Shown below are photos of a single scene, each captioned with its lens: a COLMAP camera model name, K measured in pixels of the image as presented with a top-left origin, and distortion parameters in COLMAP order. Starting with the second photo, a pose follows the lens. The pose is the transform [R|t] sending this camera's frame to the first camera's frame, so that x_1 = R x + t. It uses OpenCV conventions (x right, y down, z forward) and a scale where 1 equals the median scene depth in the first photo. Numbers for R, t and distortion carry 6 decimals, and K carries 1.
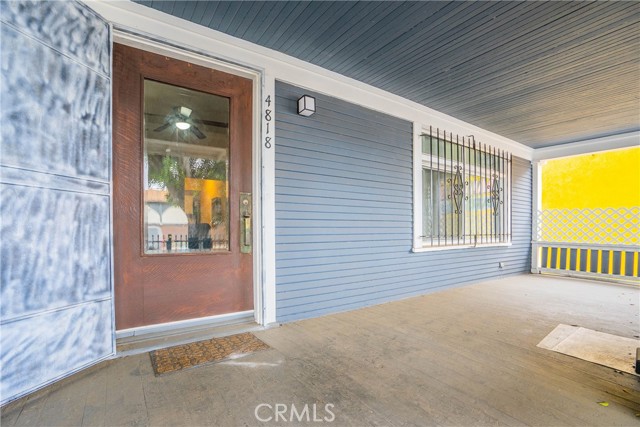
lens RADIAL K [[288.6, 0, 323.1], [0, 288.6, 222.9], [0, 0, 1]] dist [-0.009583, 0.000372]
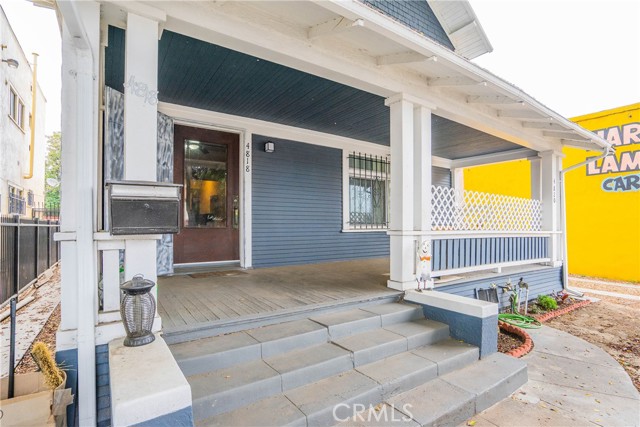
lens RADIAL K [[310.0, 0, 315.9], [0, 310.0, 215.2], [0, 0, 1]] dist [0.000918, 0.000102]
pose [[0.999797, 0.001011, -0.020100, 0.281061], [-0.001327, 0.999876, -0.015697, 0.049484], [0.020082, 0.015720, 0.999675, -0.955954]]
